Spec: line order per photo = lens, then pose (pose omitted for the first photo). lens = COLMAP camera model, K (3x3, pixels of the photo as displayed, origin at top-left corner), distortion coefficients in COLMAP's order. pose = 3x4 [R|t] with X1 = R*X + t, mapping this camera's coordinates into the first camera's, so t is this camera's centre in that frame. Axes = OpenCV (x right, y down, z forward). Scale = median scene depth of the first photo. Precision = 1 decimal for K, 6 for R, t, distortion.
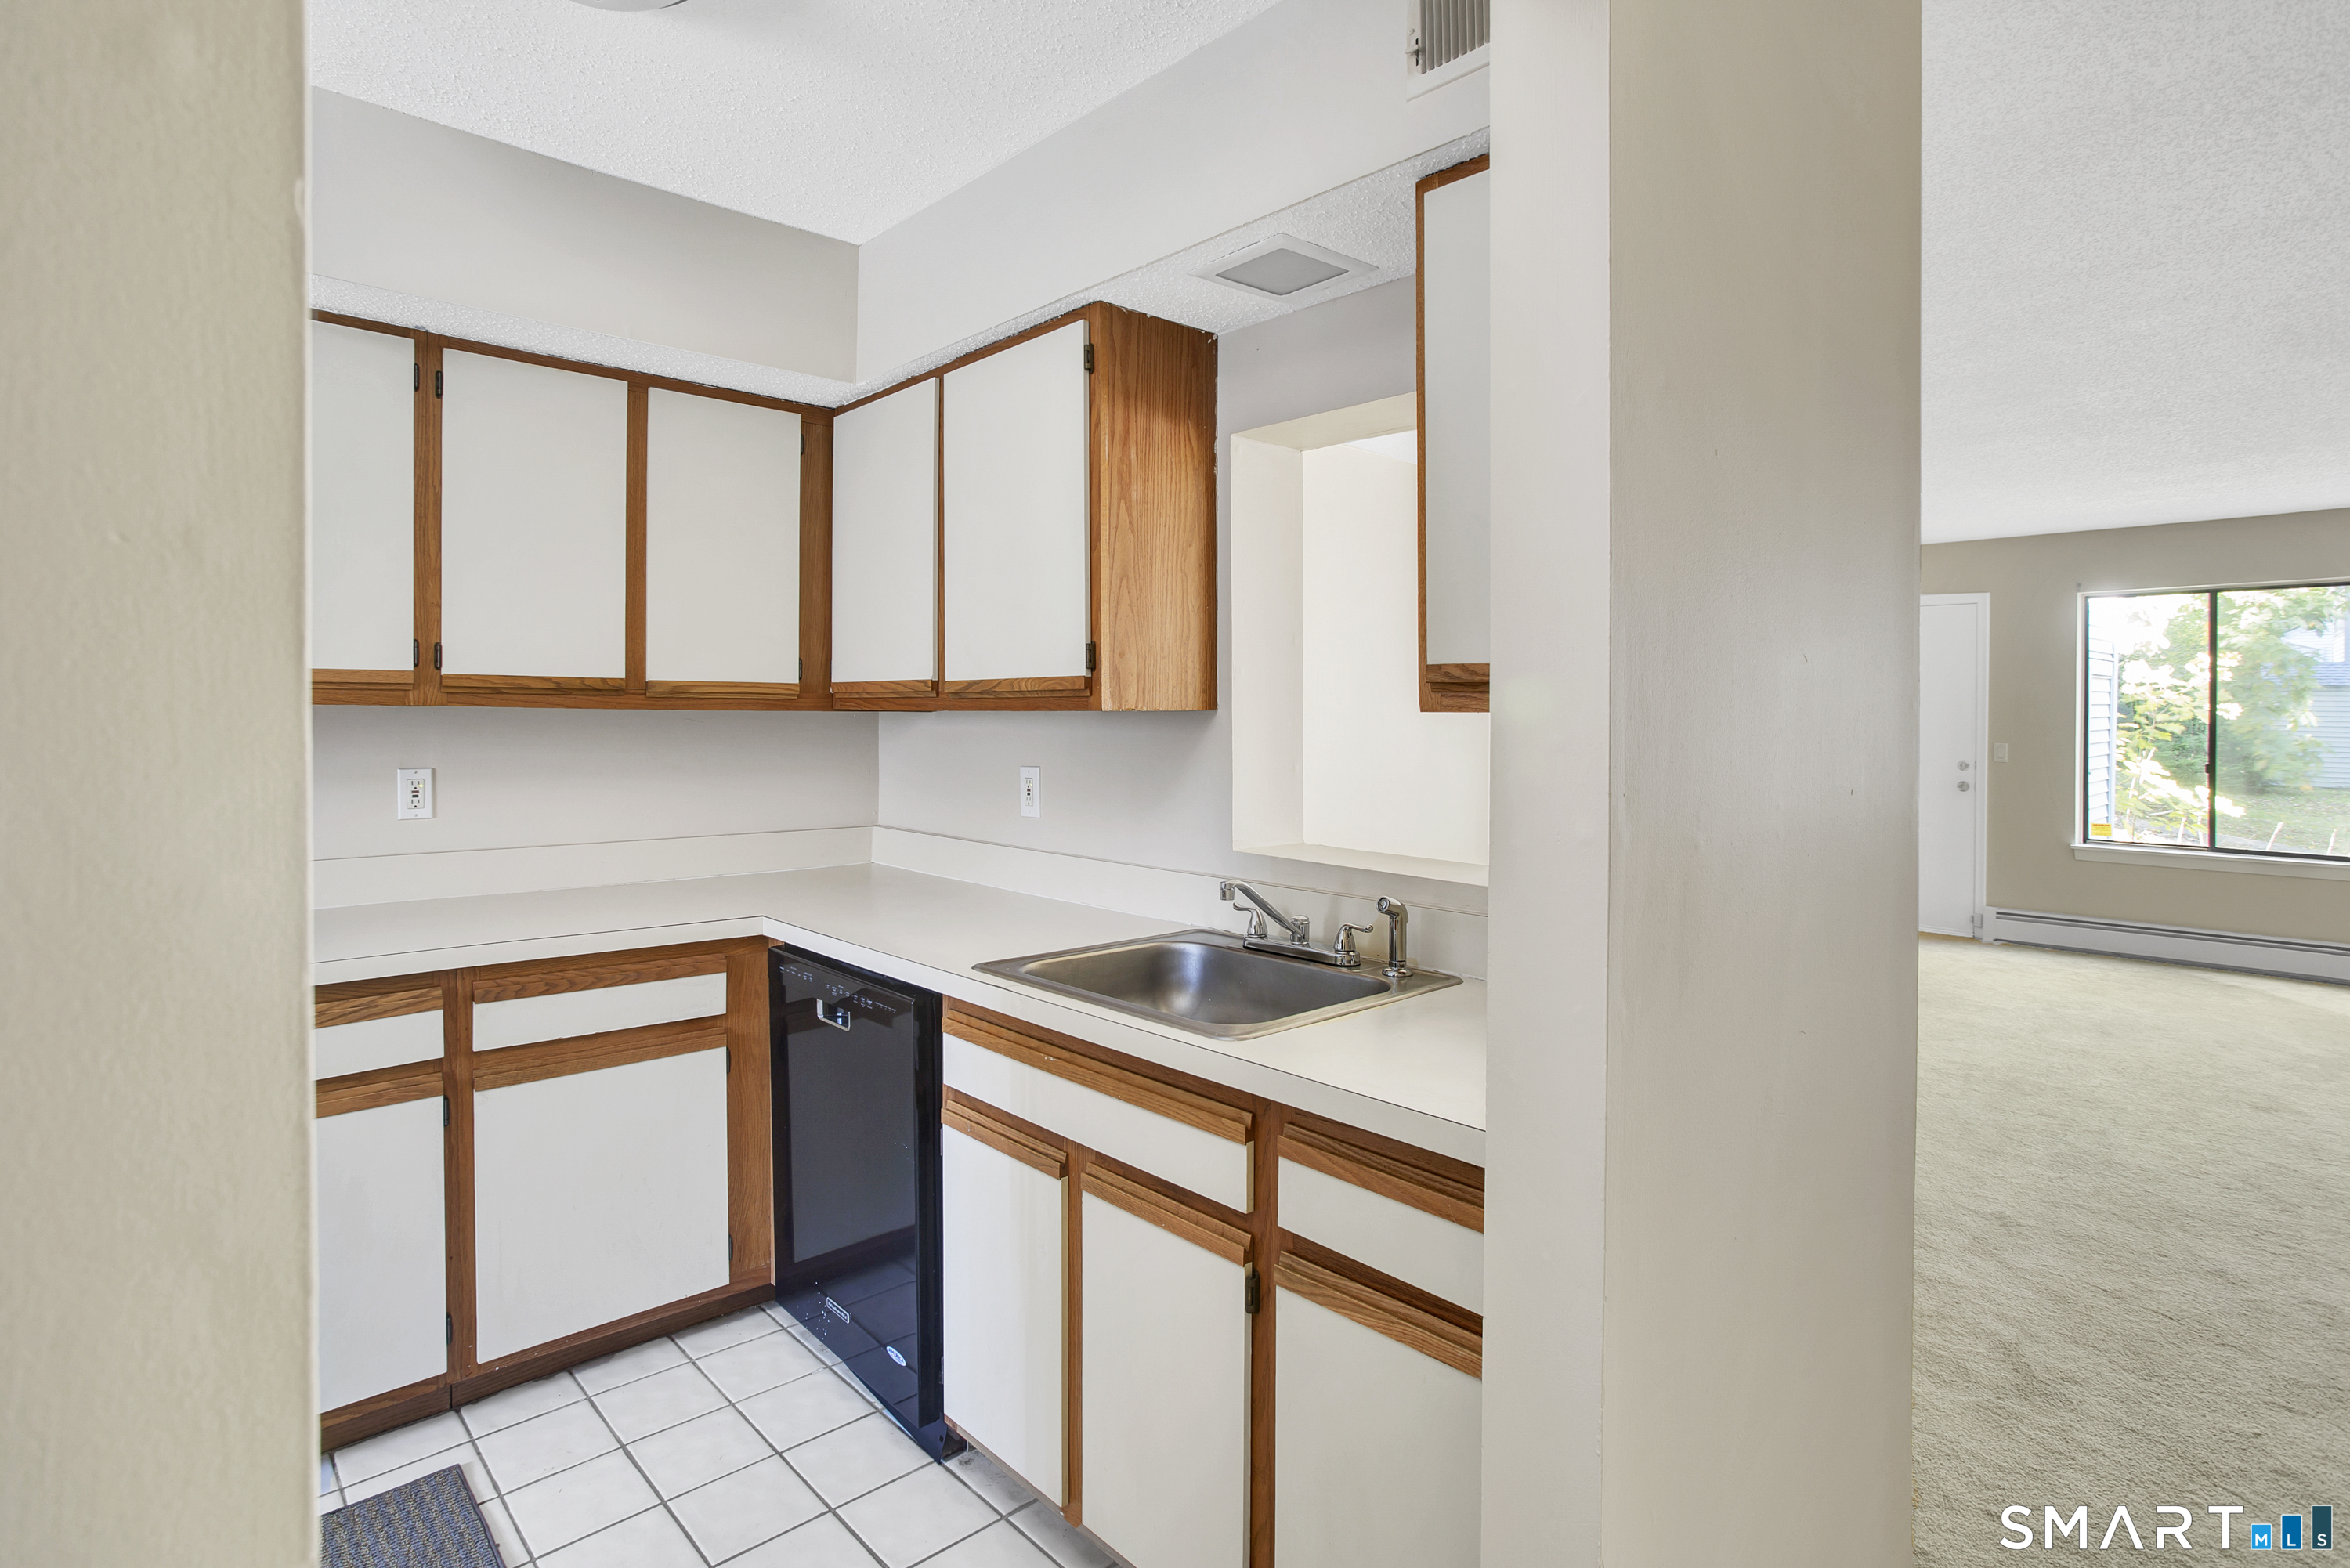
lens RADIAL K [[1248.4, 0, 1175.3], [0, 1248.4, 679.0], [0, 0, 1]] dist [-0.063588, 0.038605]
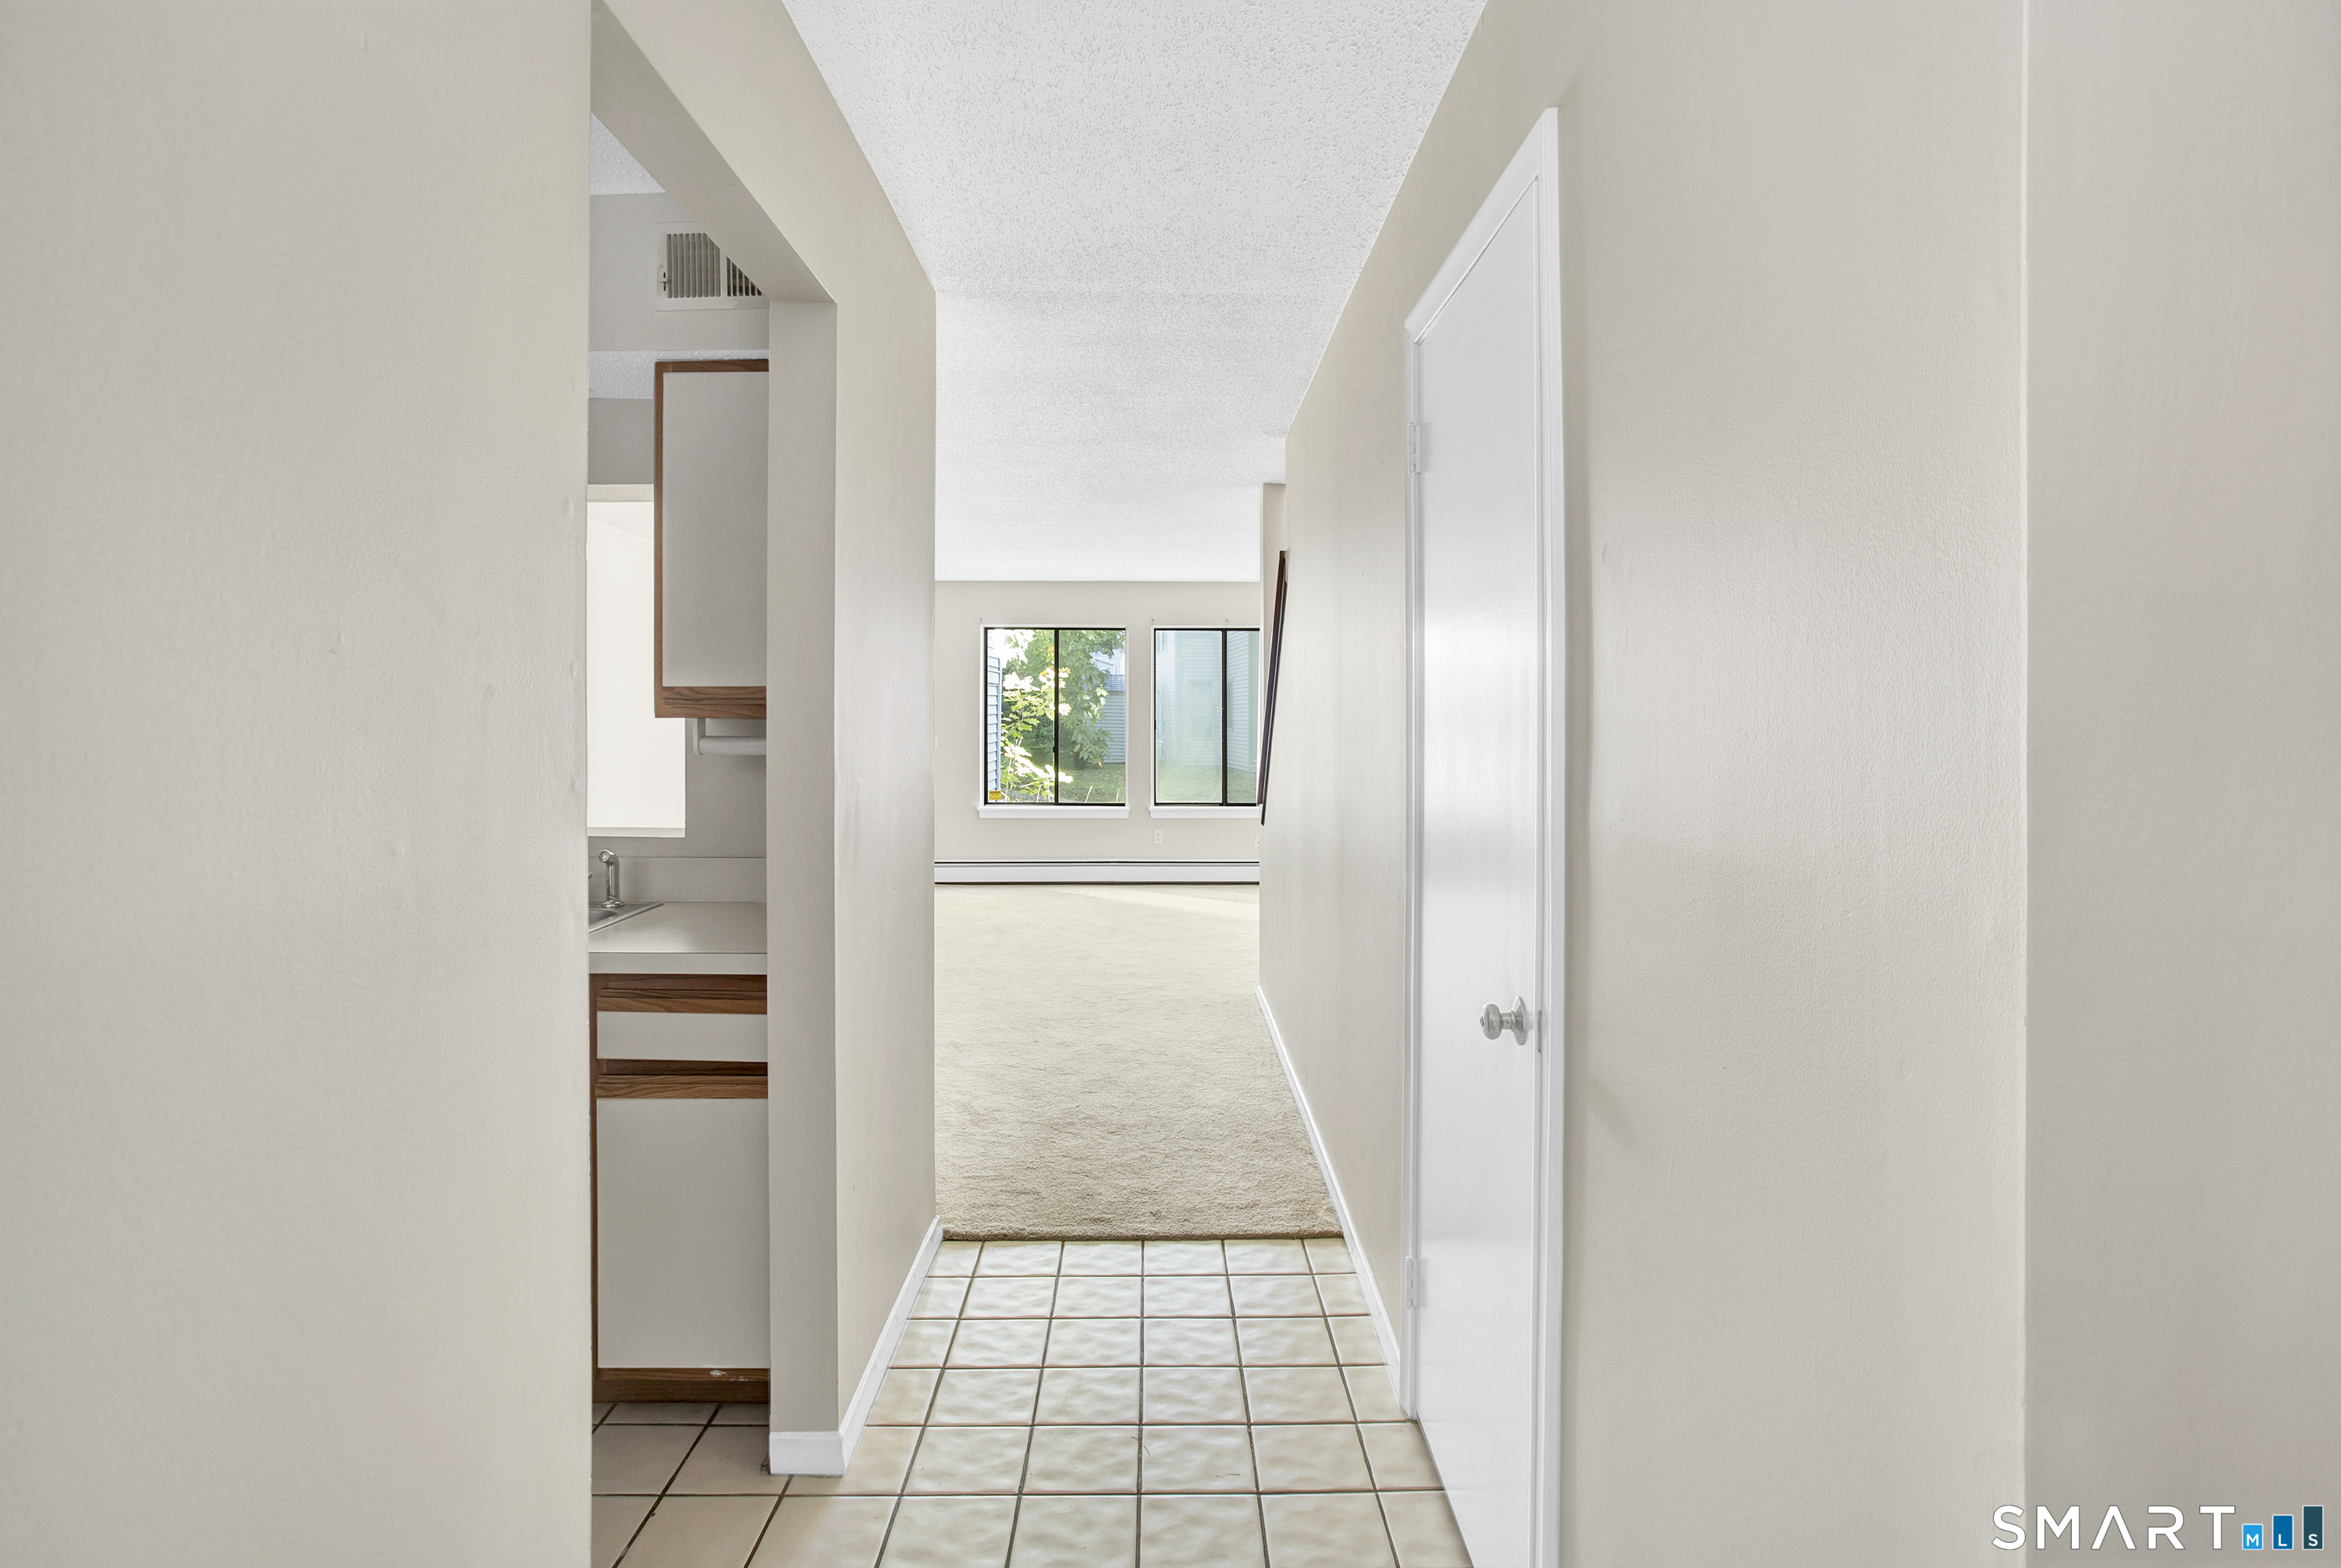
lens RADIAL K [[1233.7, 0, 1167.6], [0, 1233.7, 711.4], [0, 0, 1]] dist [-0.000281, 0.000214]
pose [[0.696816, -0.005060, 0.717232, -0.126142], [-0.014528, 0.999670, 0.021167, -0.006302], [-0.717103, -0.025169, 0.696513, -0.135641]]
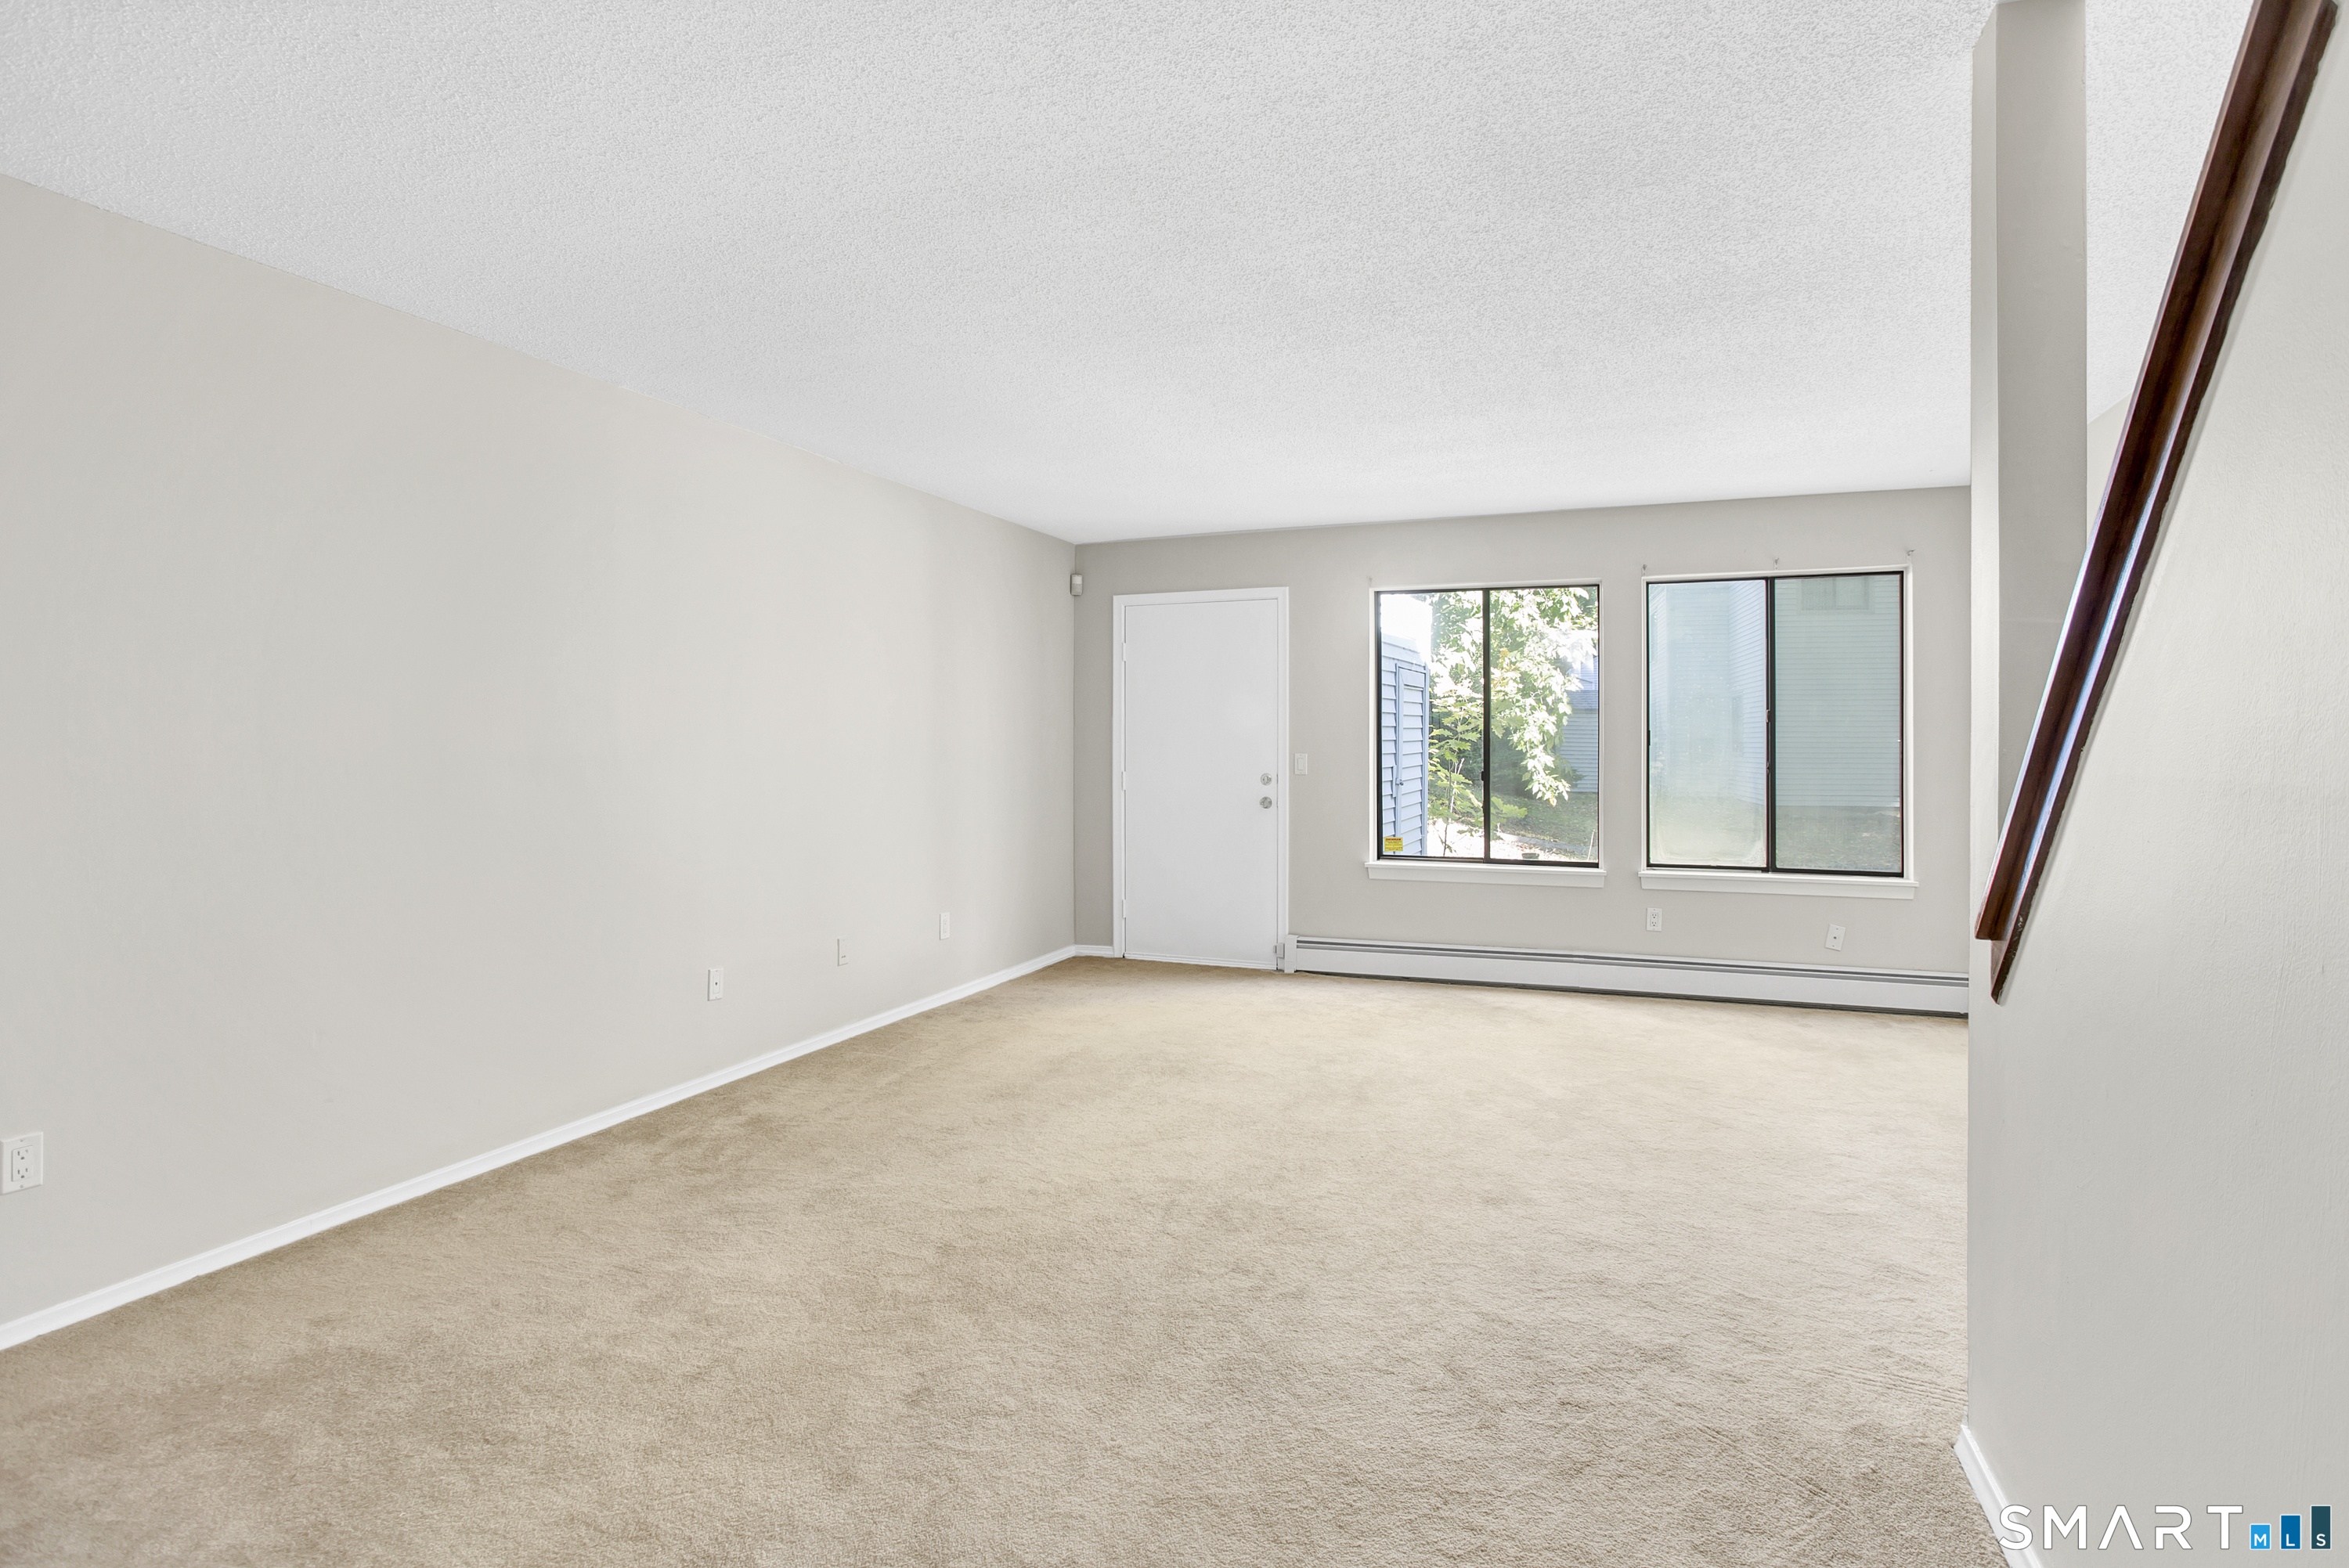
lens RADIAL K [[1316.0, 0, 1175.2], [0, 1316.0, 741.3], [0, 0, 1]] dist [-0.001828, 0.000376]
pose [[0.901645, -0.010166, 0.432357, 0.215247], [-0.002405, 0.999590, 0.028519, 0.019920], [-0.432469, -0.026754, 0.901252, 0.206844]]
